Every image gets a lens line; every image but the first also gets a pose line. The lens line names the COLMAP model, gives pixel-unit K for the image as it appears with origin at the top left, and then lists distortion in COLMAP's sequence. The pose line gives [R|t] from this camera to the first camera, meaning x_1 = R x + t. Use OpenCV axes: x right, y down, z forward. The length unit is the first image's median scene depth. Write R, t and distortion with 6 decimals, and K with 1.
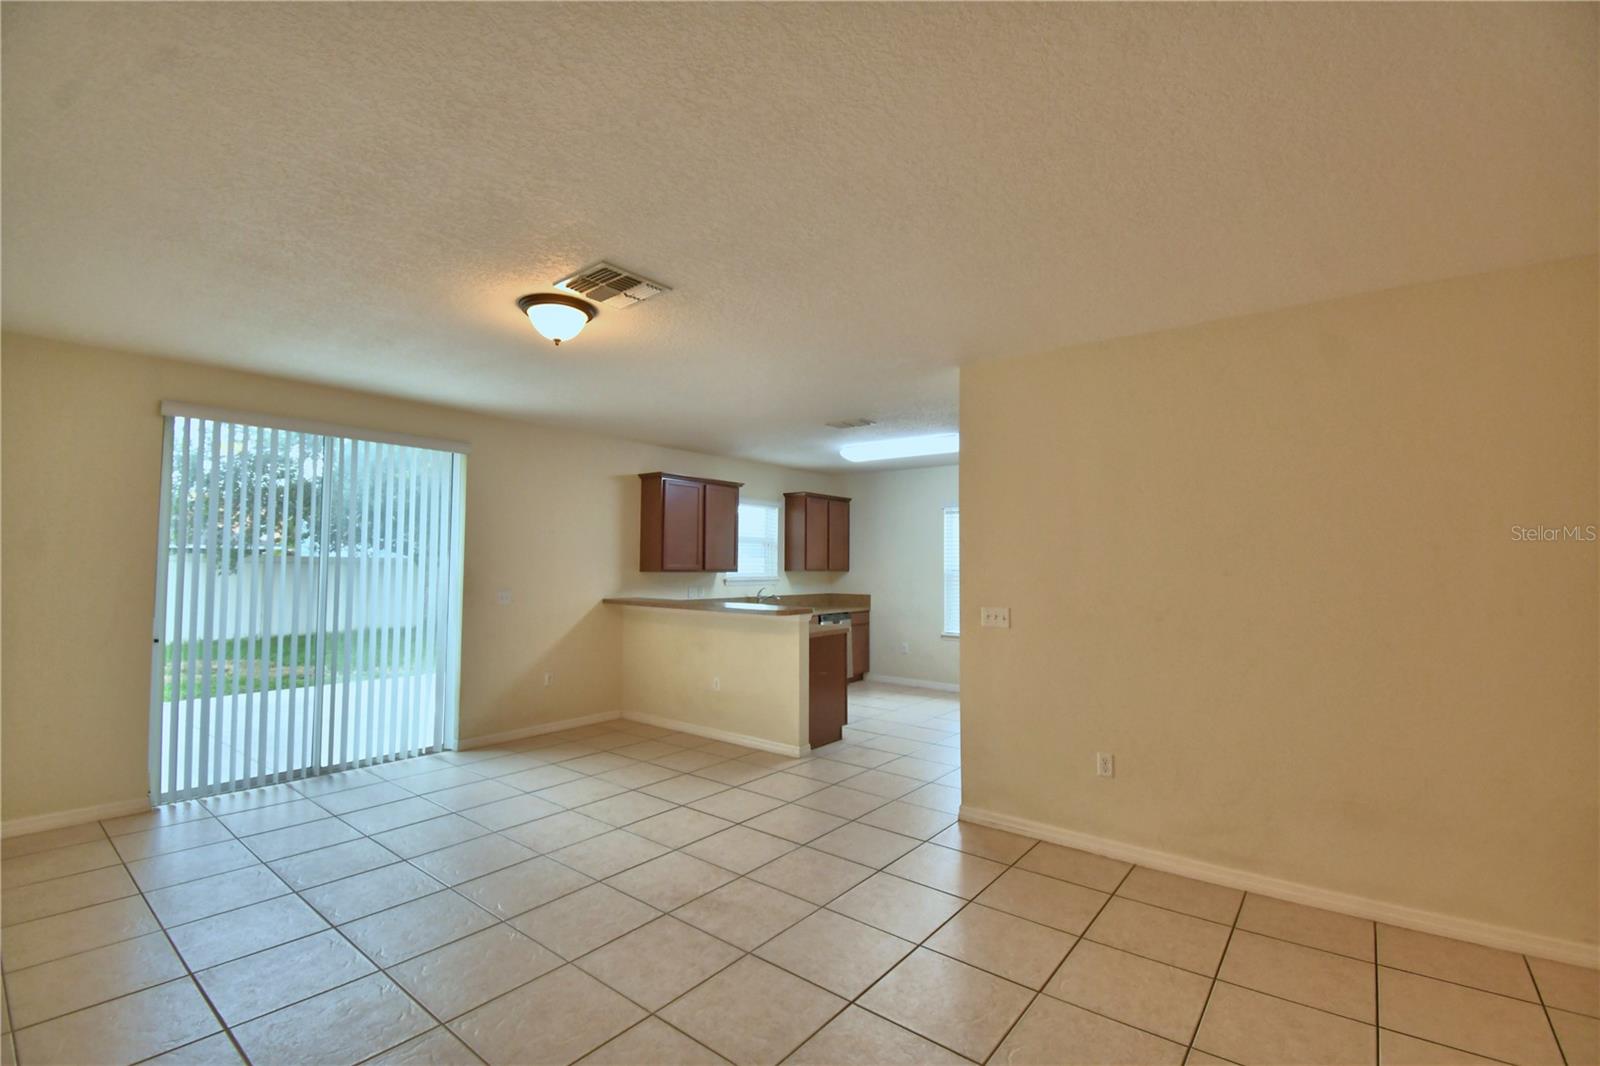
lens RADIAL K [[697.4, 0, 791.2], [0, 697.4, 532.0], [0, 0, 1]] dist [0.024021, -0.027981]
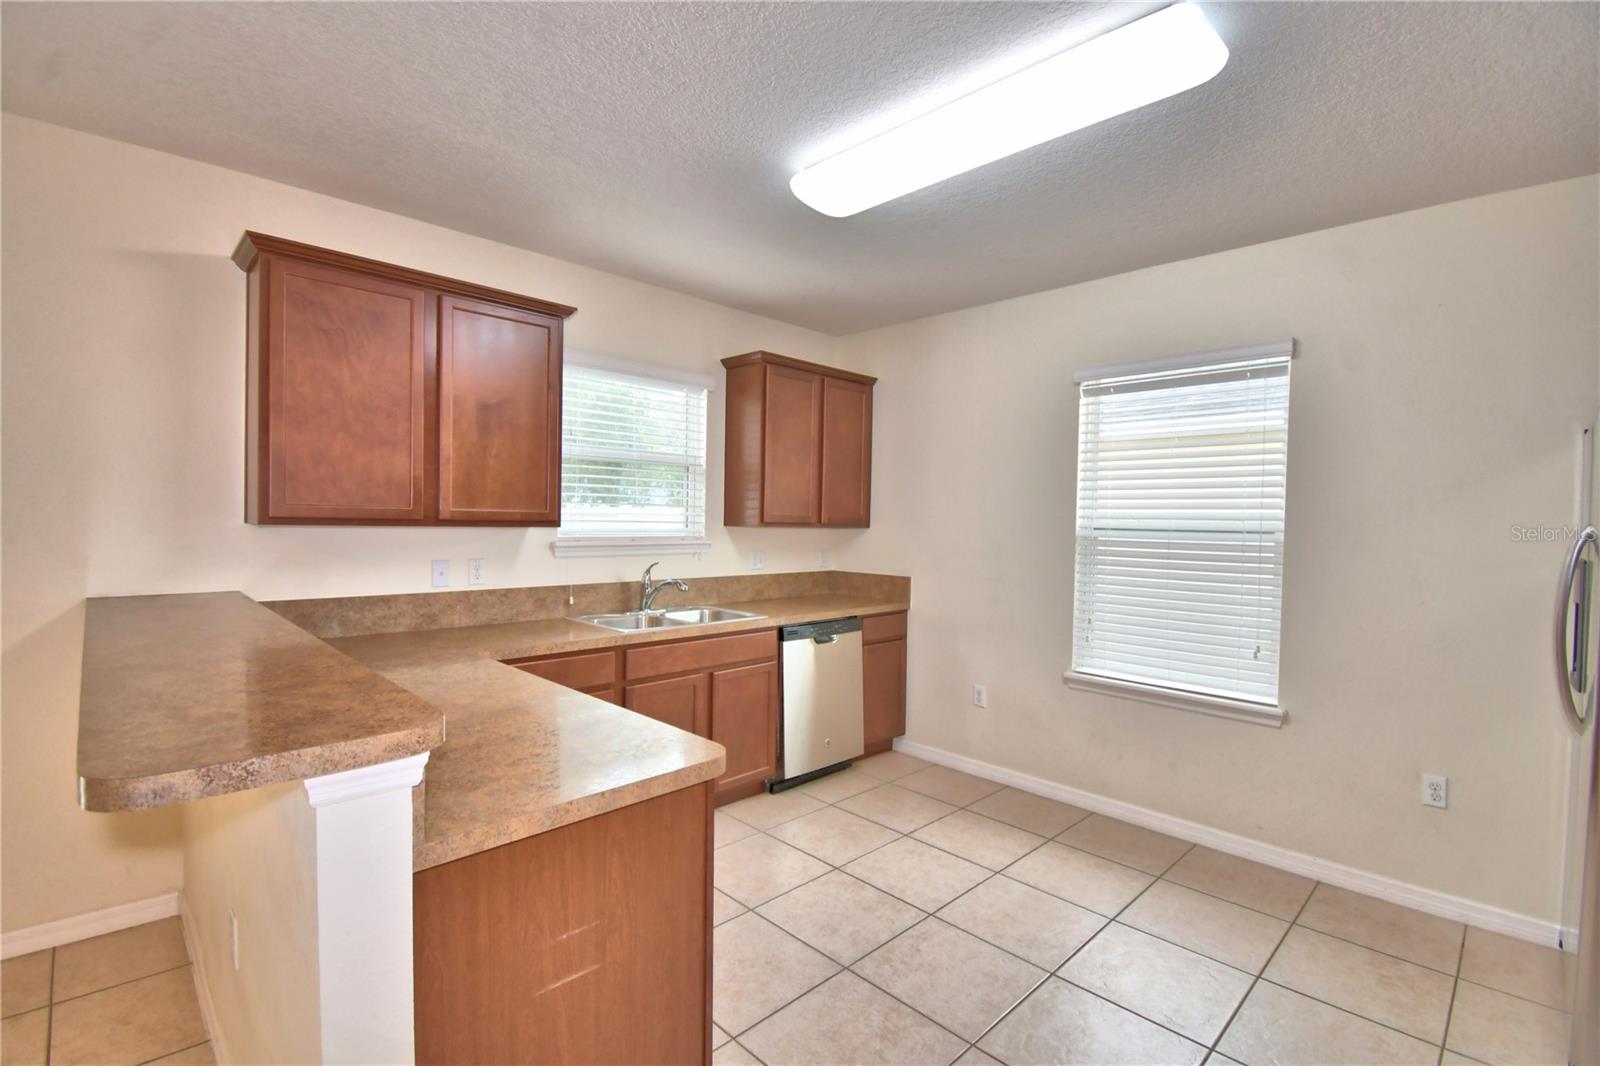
lens RADIAL K [[712.2, 0, 789.5], [0, 712.2, 532.6], [0, 0, 1]] dist [0.004363, -0.017999]
pose [[0.992077, 0.013007, -0.124958, 0.097114], [-0.004904, 0.997877, 0.064935, 0.029284], [0.125537, -0.063807, 0.990035, 0.534238]]
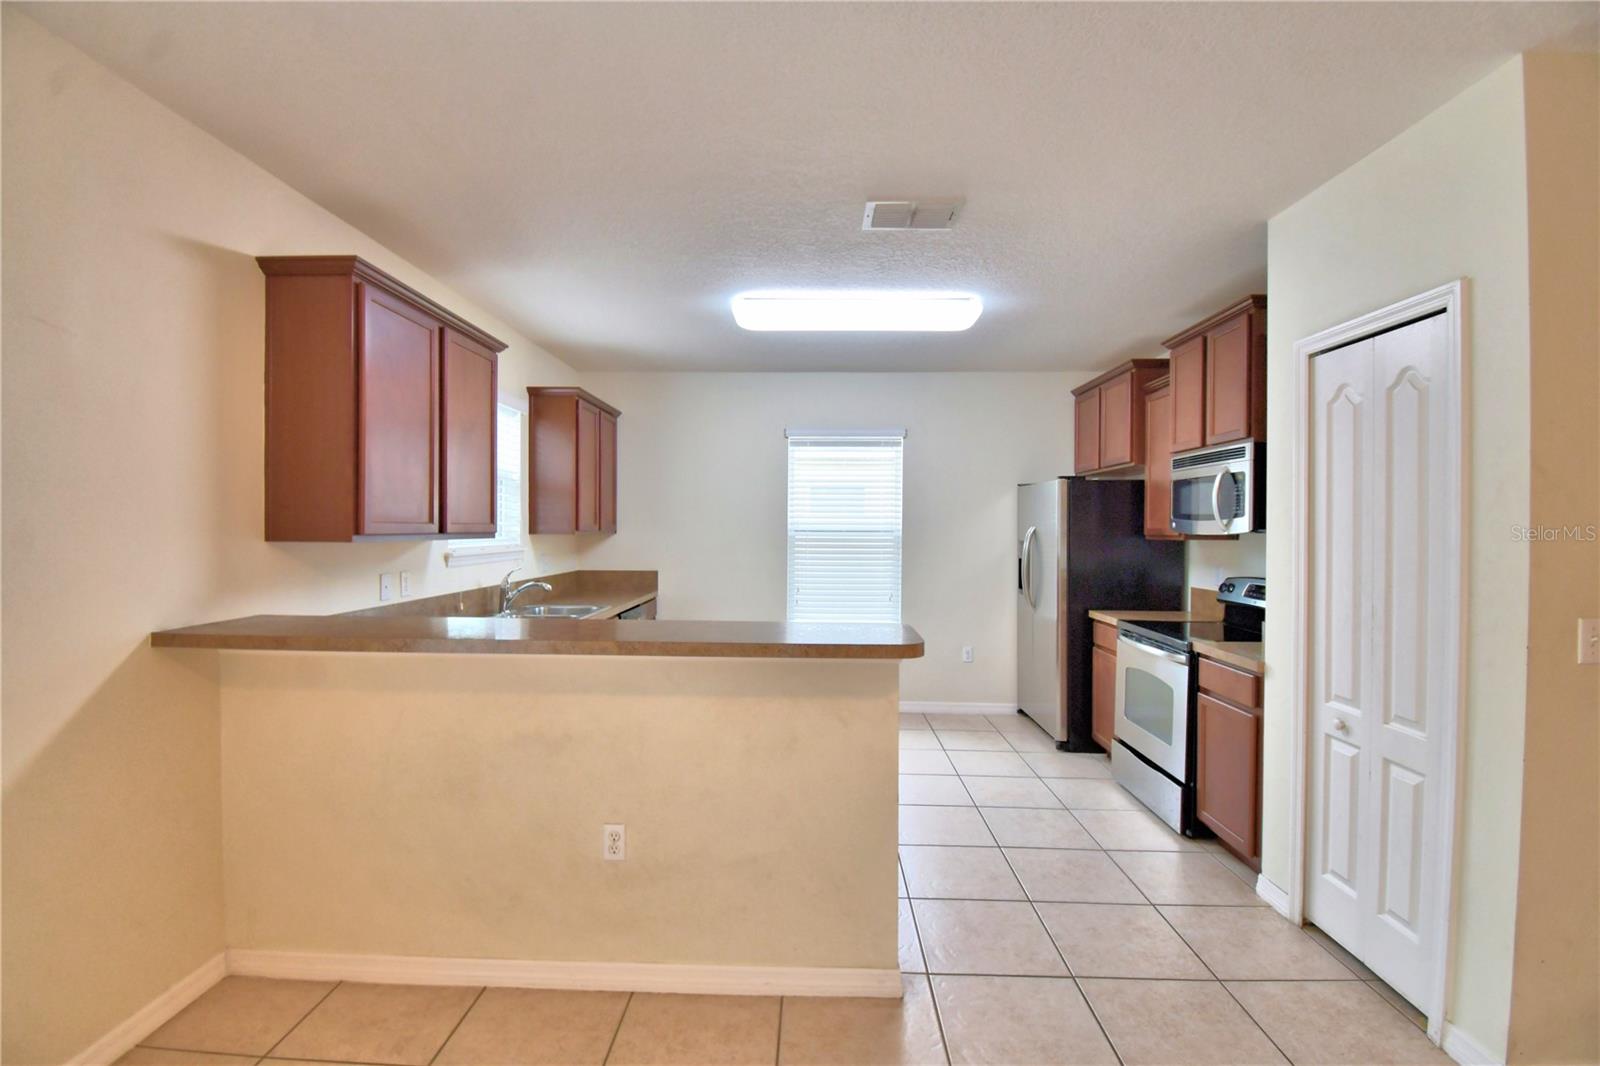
lens RADIAL K [[712.2, 0, 789.5], [0, 712.2, 532.6], [0, 0, 1]] dist [0.004363, -0.017999]
pose [[0.800266, -0.007214, 0.599602, -0.179470], [-0.028635, 0.998327, 0.050229, 0.022010], [-0.598961, -0.057366, 0.798721, 0.452507]]
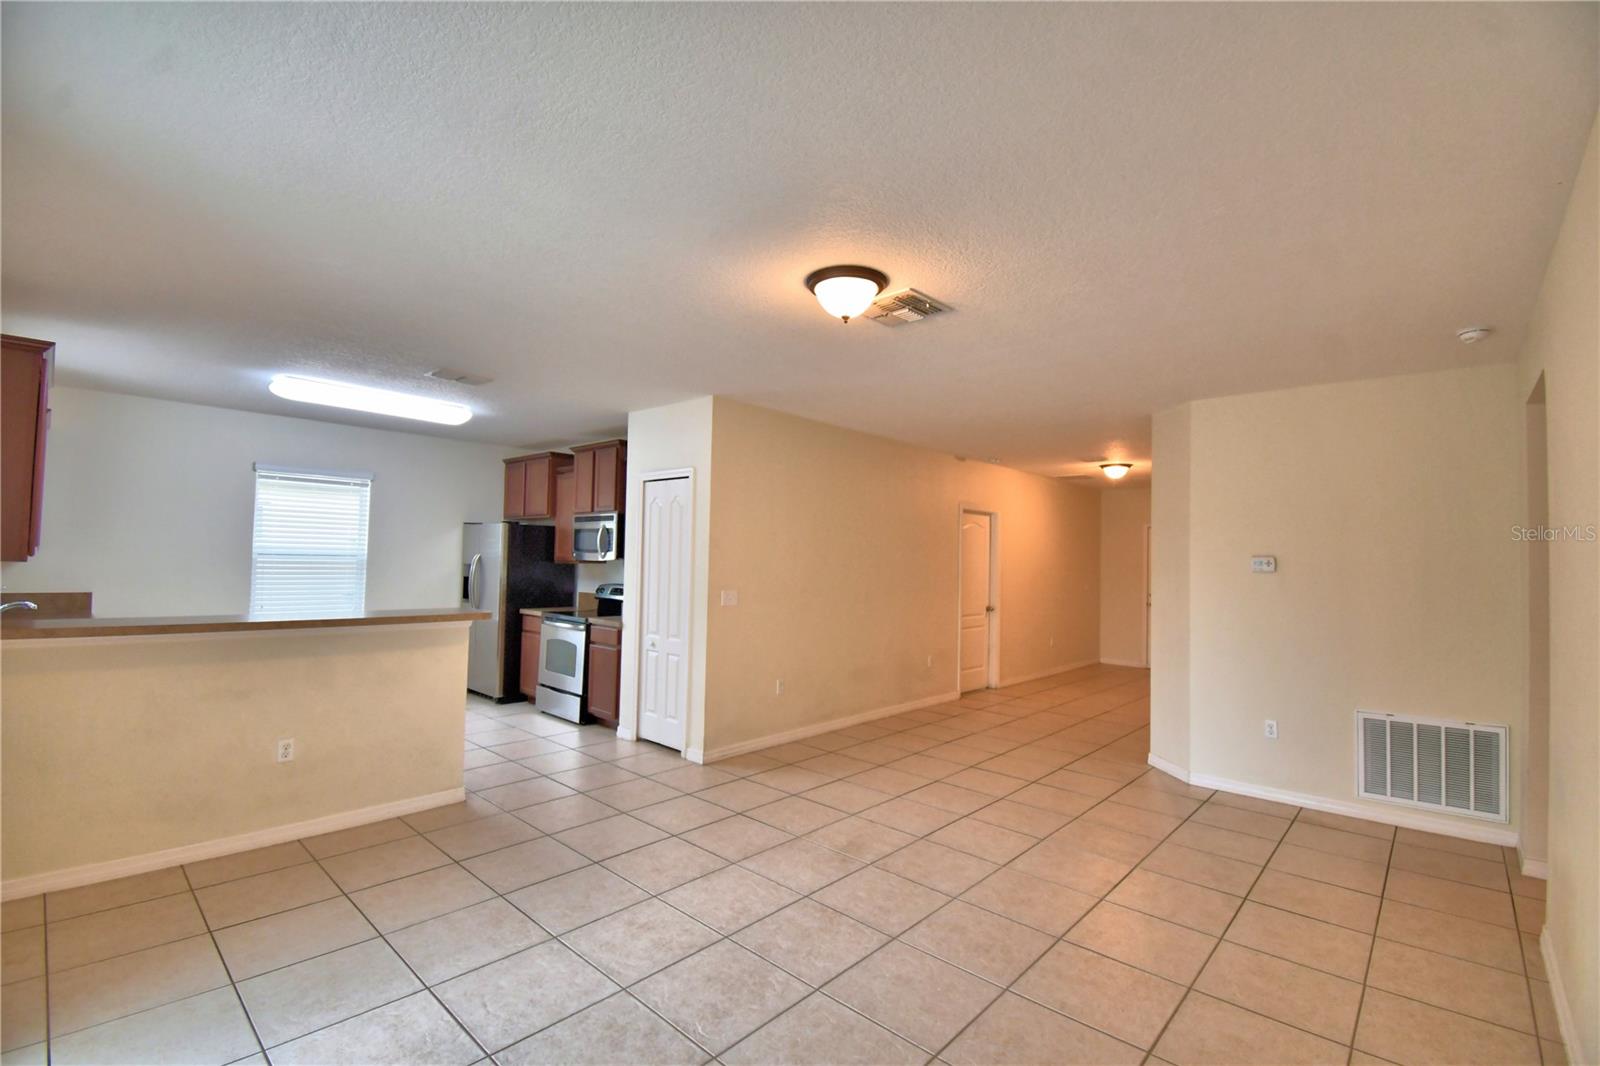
lens RADIAL K [[697.4, 0, 791.2], [0, 697.4, 532.0], [0, 0, 1]] dist [0.024021, -0.027981]
pose [[0.068416, 0.033936, 0.997080, -0.471139], [-0.068697, 0.997209, -0.029227, 0.013856], [-0.995289, -0.066497, 0.070556, 0.376061]]
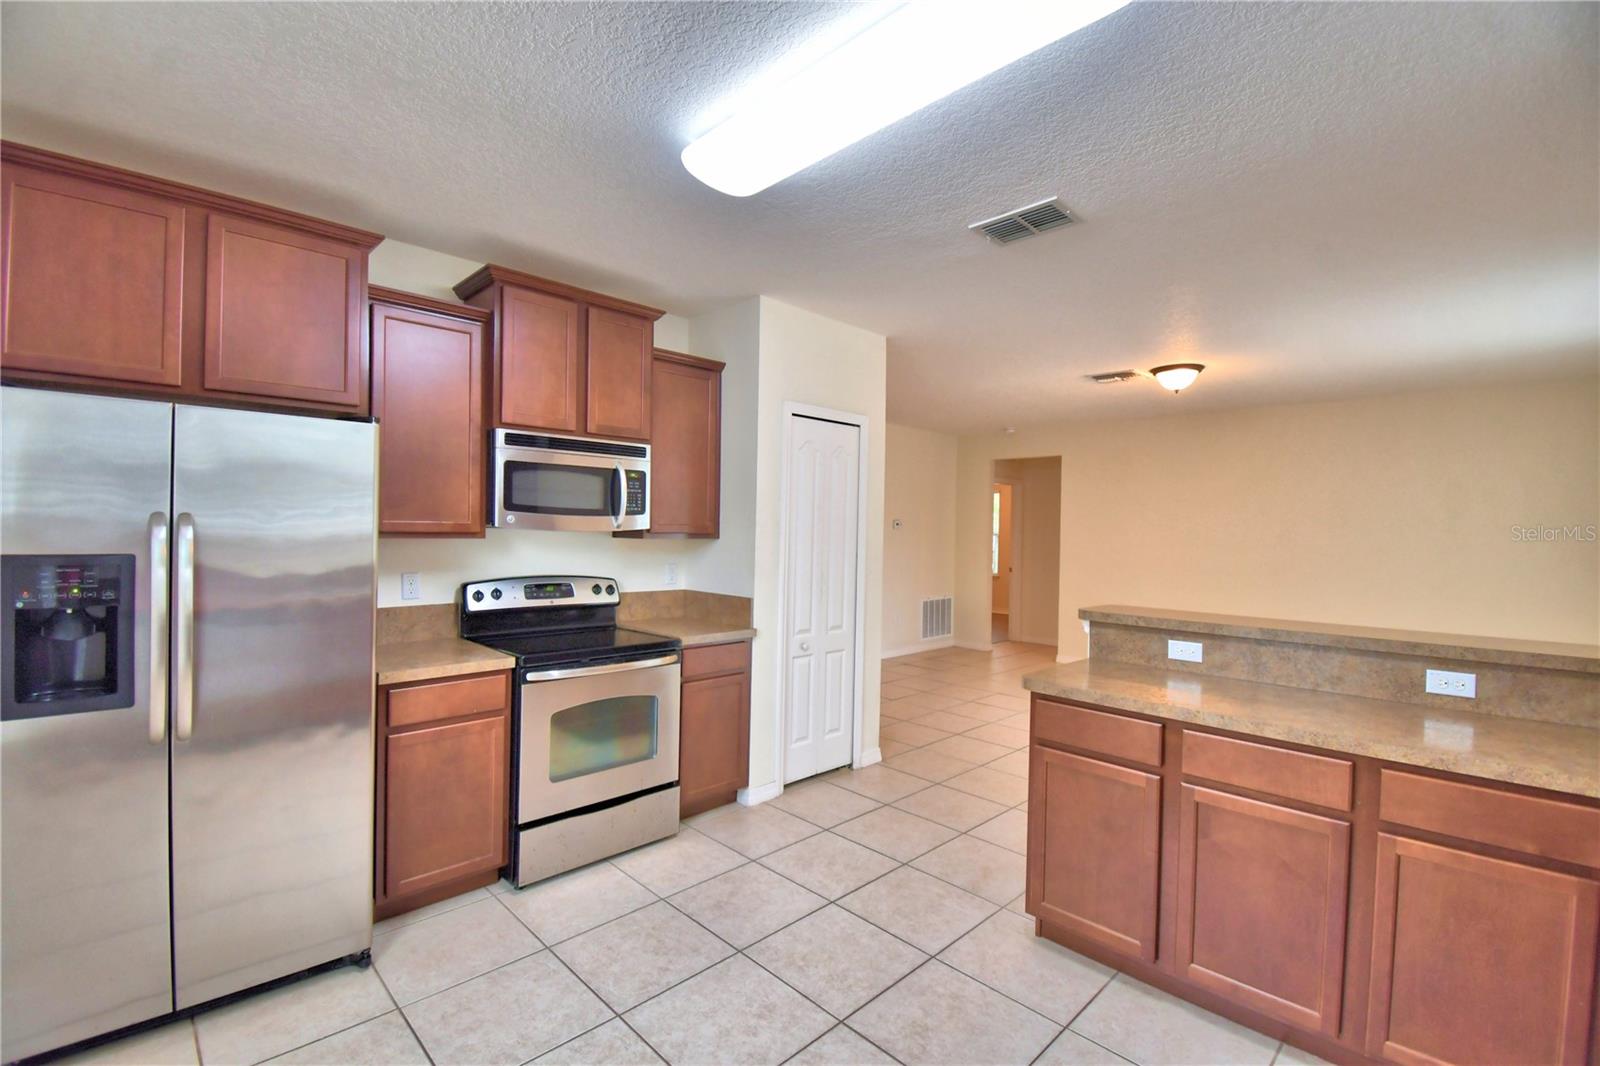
lens RADIAL K [[697.4, 0, 791.2], [0, 697.4, 532.0], [0, 0, 1]] dist [0.024021, -0.027981]
pose [[-0.991968, -0.023779, 0.124232, 0.120566], [-0.028935, 0.998786, -0.039861, 0.049712], [-0.123133, -0.043135, -0.991452, 1.006811]]
